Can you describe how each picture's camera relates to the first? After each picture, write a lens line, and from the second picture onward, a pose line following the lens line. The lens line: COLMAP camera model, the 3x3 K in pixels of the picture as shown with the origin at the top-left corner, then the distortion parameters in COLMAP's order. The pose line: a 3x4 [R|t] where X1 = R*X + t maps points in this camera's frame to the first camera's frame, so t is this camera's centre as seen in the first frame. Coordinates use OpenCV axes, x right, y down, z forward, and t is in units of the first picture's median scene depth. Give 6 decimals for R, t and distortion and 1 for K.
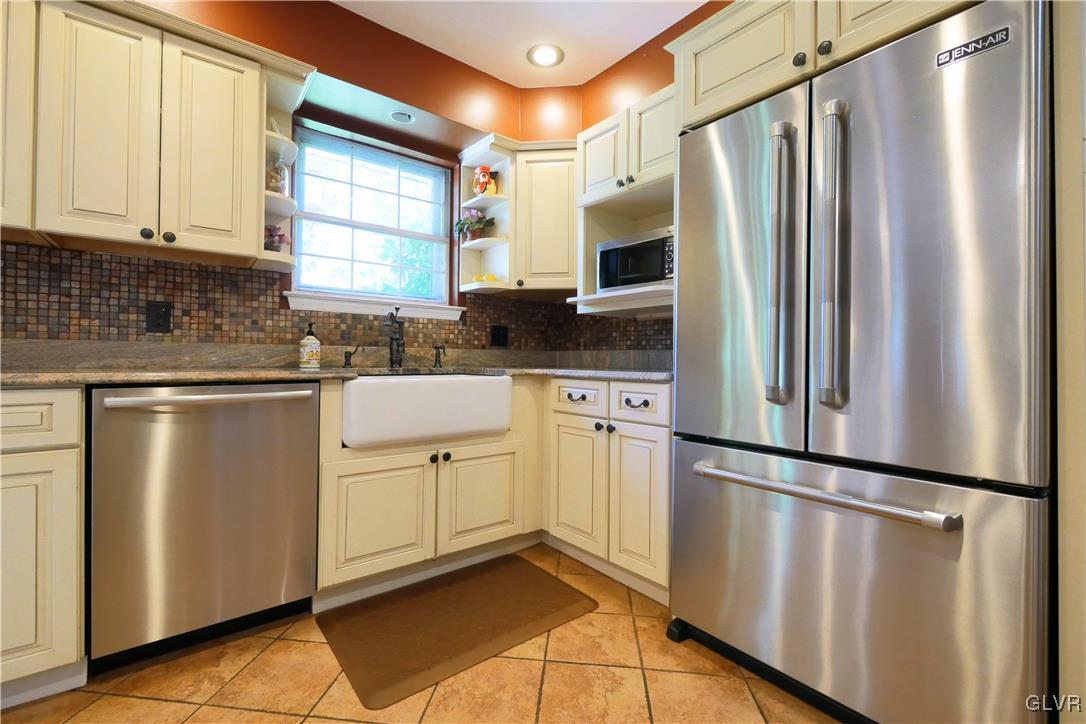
lens RADIAL K [[469.9, 0, 546.9], [0, 469.9, 355.7], [0, 0, 1]] dist [-0.002746, -0.000989]
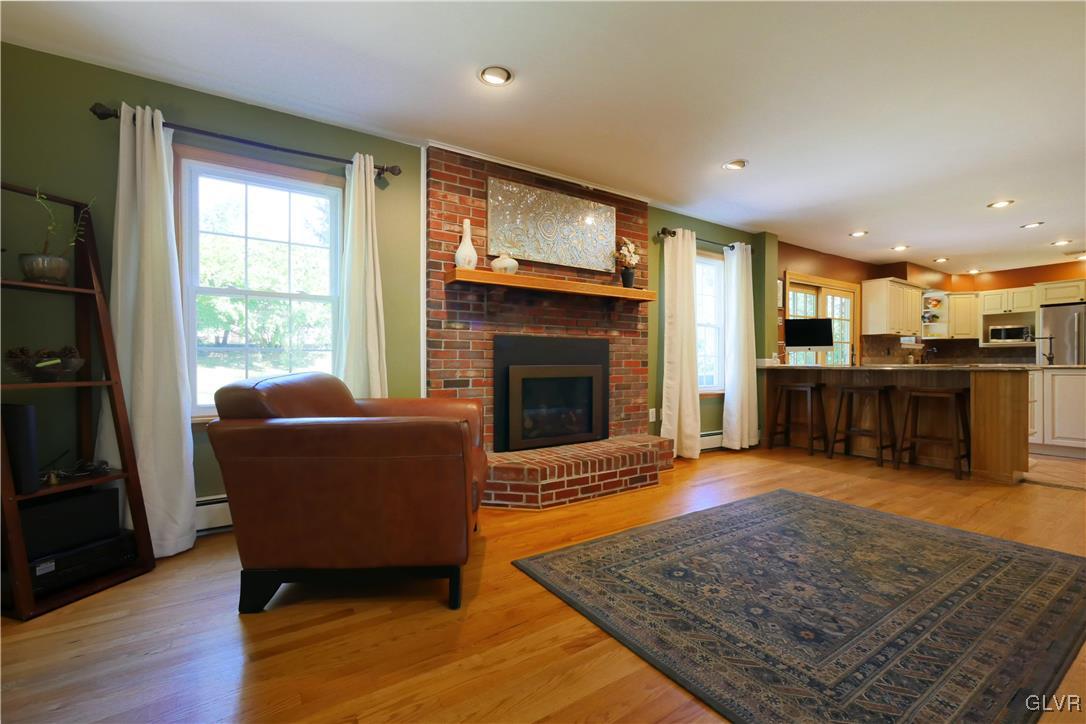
lens RADIAL K [[469.9, 0, 538.2], [0, 469.9, 368.3], [0, 0, 1]] dist [-0.002746, -0.000989]
pose [[0.995715, -0.010609, -0.091865, -3.055309], [0.011962, 0.999828, 0.014191, -0.028374], [0.091699, -0.015229, 0.995670, -2.874692]]
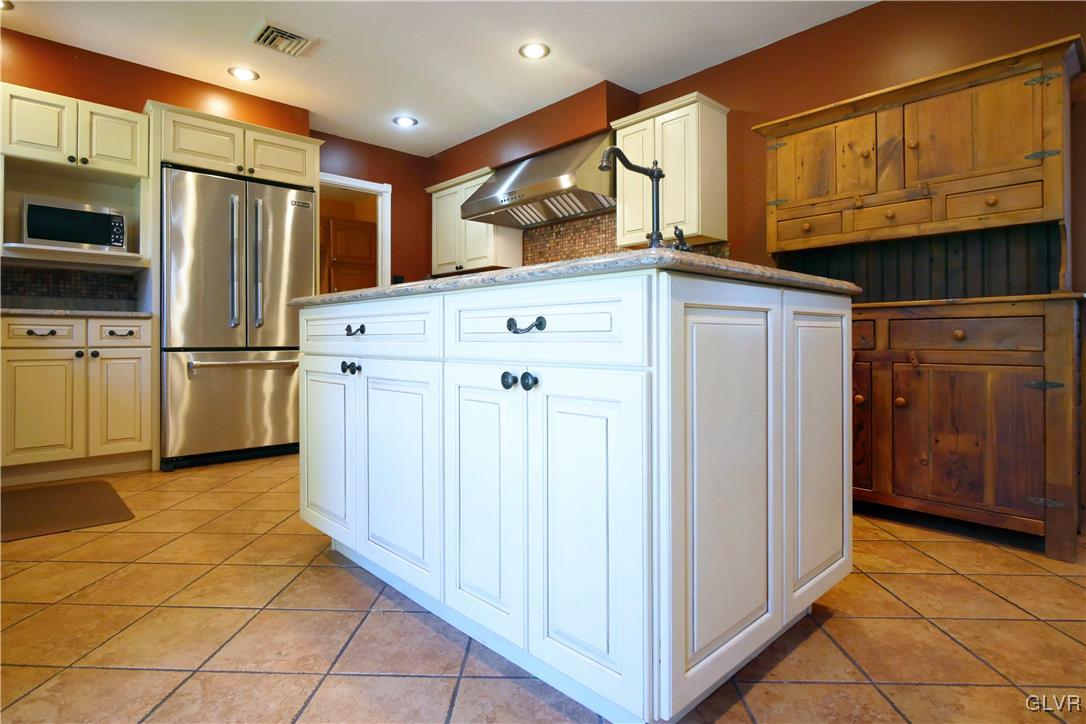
lens RADIAL K [[563.3, 0, 498.4], [0, 563.3, 333.8], [0, 0, 1]] dist [0.000458, -0.001529]
pose [[-0.046186, -0.001595, 0.998932, -1.368470], [-0.008151, 0.999966, 0.001219, 0.079272], [-0.998900, -0.008086, -0.046198, -0.050332]]
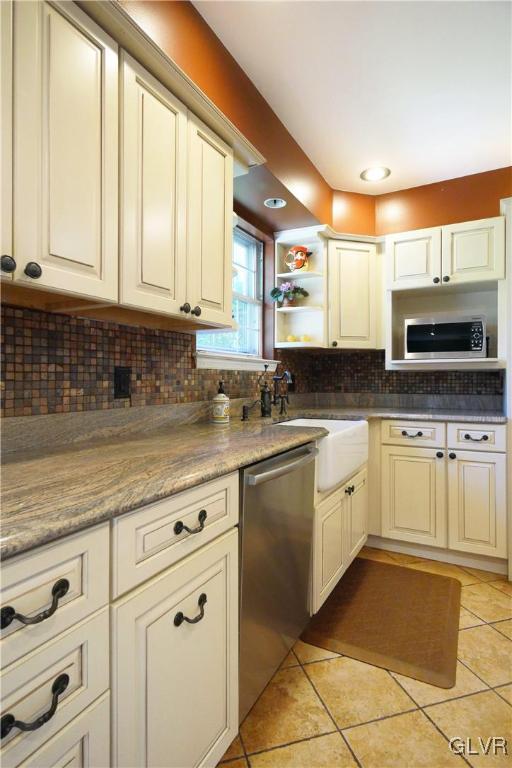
lens RADIAL K [[398.4, 0, 256.1], [0, 398.4, 378.3], [0, 0, 1]] dist [0.000458, -0.001529]
pose [[0.922675, -0.009637, 0.385459, -0.805509], [0.006880, 0.999940, 0.008532, -0.087420], [-0.385518, -0.005220, 0.922686, 0.105991]]
